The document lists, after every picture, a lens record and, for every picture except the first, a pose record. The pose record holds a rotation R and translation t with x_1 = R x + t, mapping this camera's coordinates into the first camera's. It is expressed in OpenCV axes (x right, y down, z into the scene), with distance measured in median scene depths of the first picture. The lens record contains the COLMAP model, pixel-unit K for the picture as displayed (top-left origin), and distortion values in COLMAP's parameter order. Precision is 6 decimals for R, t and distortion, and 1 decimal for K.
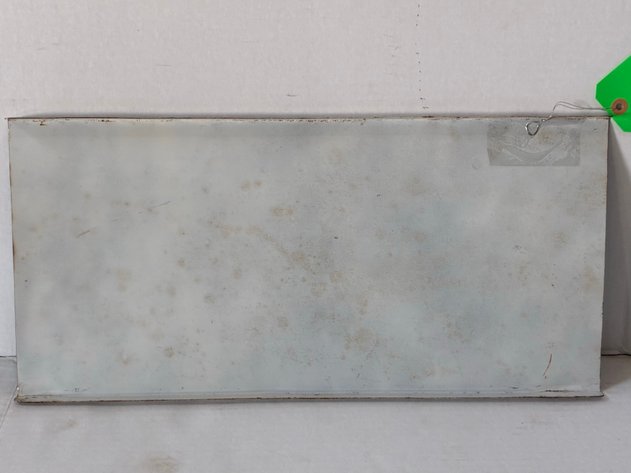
lens RADIAL K [[945.3, 0, 309.6], [0, 945.3, 211.9], [0, 0, 1]] dist [0.007863, 0.000000]
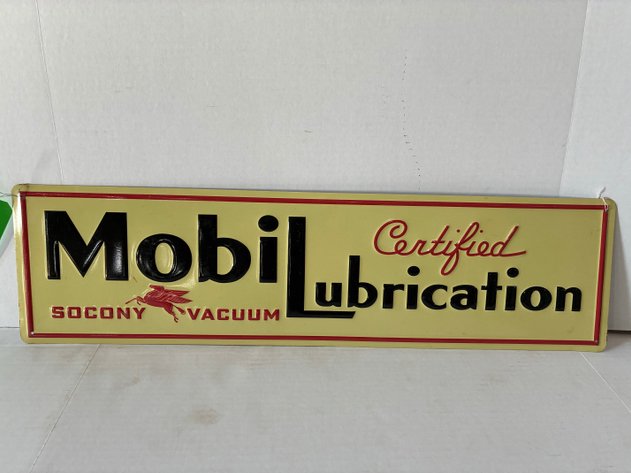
lens RADIAL K [[473.2, 0, 305.2], [0, 473.2, 231.3], [0, 0, 1]] dist [0.039993, -0.043137]
pose [[0.999365, 0.008573, 0.034578, -0.046129], [-0.007147, 0.999128, -0.041143, 0.045754], [-0.034901, 0.040870, 0.998555, 0.342943]]
